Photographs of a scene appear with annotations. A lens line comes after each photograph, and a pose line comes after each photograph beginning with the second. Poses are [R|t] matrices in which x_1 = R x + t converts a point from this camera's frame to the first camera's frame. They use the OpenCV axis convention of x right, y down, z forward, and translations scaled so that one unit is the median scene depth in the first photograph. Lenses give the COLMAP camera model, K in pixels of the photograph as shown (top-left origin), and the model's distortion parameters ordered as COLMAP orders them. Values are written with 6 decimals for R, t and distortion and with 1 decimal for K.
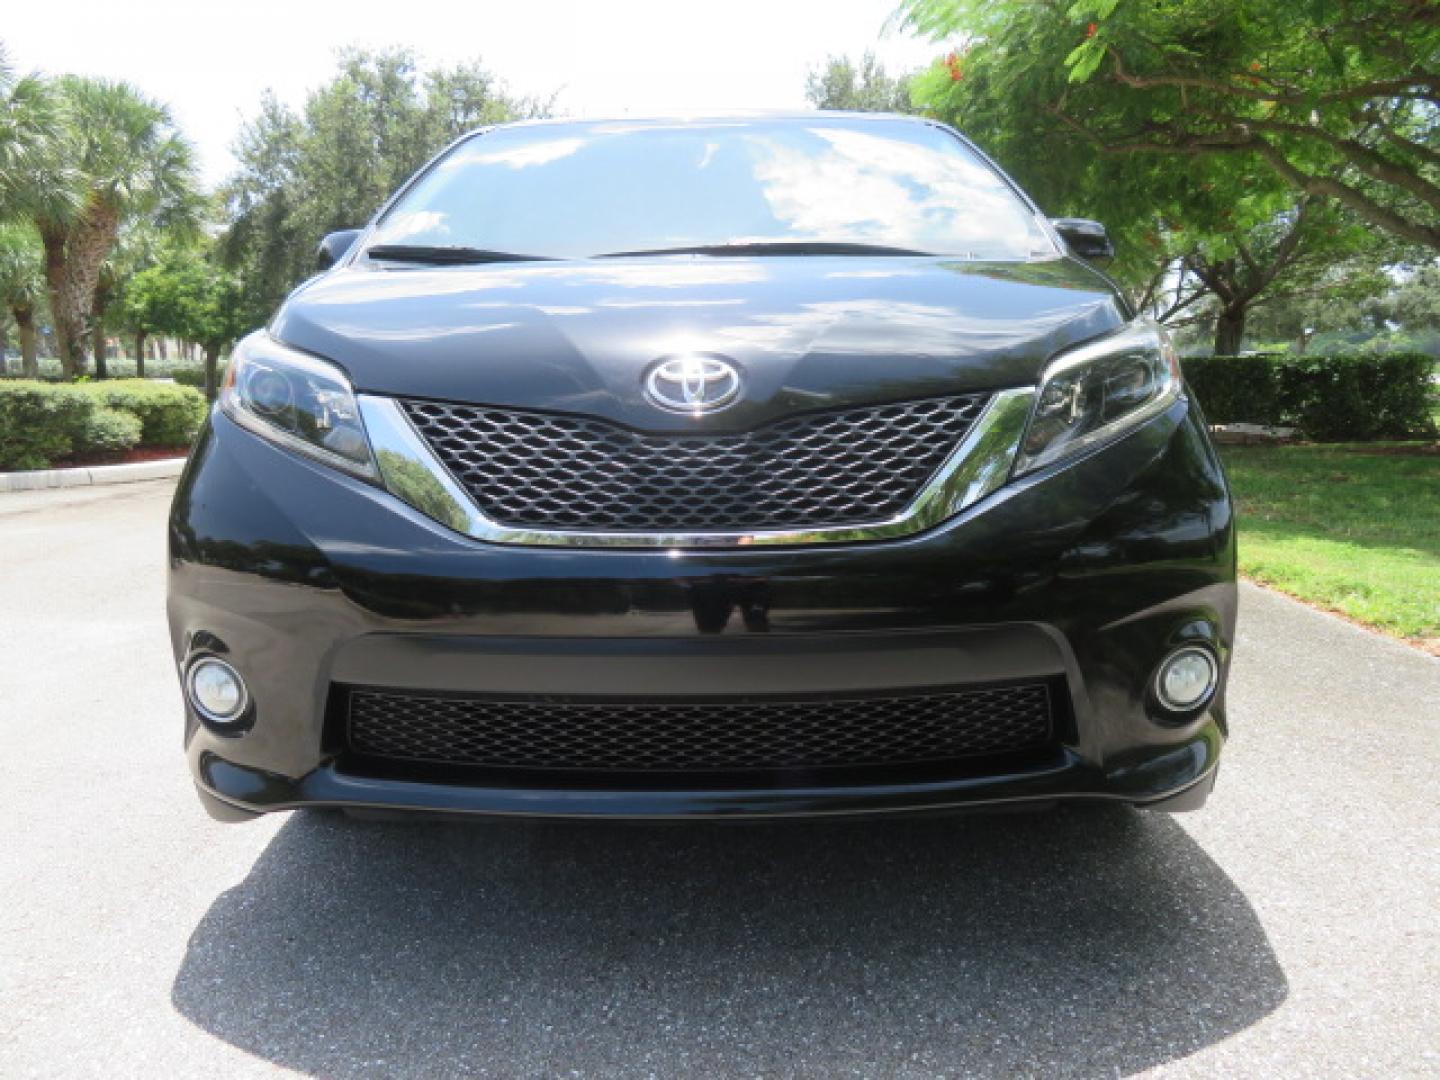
lens RADIAL K [[1024.5, 0, 720.1], [0, 1024.5, 544.0], [0, 0, 1]] dist [-0.011043, 0.007003]
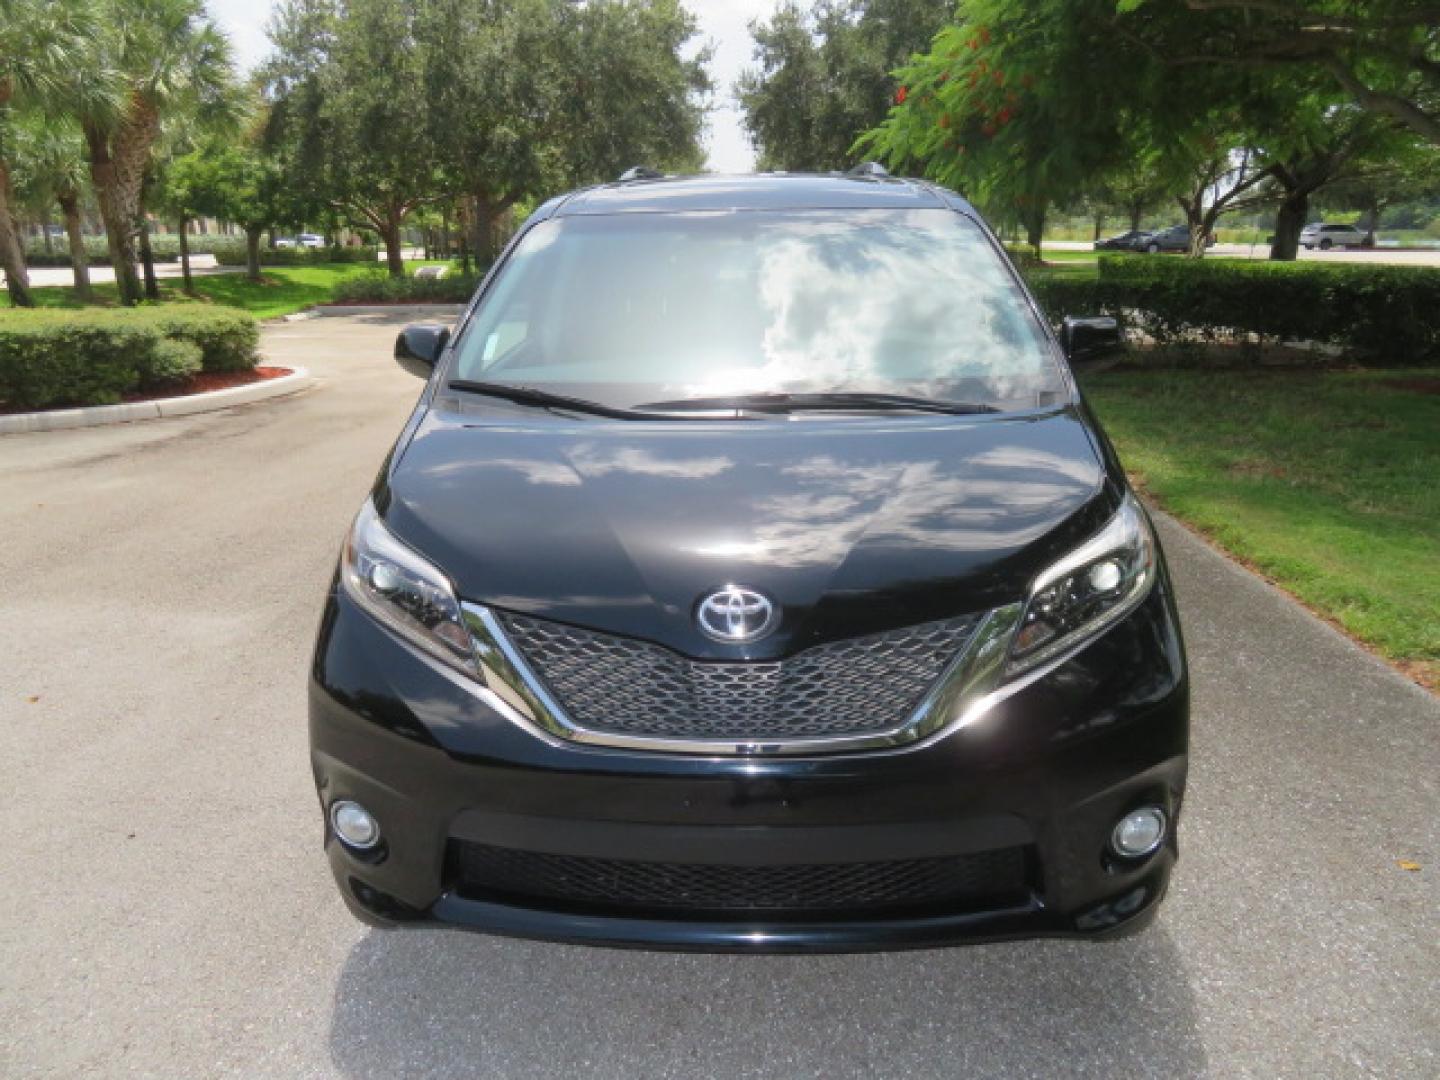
lens RADIAL K [[1024.5, 0, 718.4], [0, 1024.5, 537.6], [0, 0, 1]] dist [-0.011043, 0.007003]
pose [[0.999160, 0.008153, -0.040150, 0.000655], [-0.003269, 0.992739, 0.120246, -0.160930], [0.040839, -0.120014, 0.991932, -0.083068]]
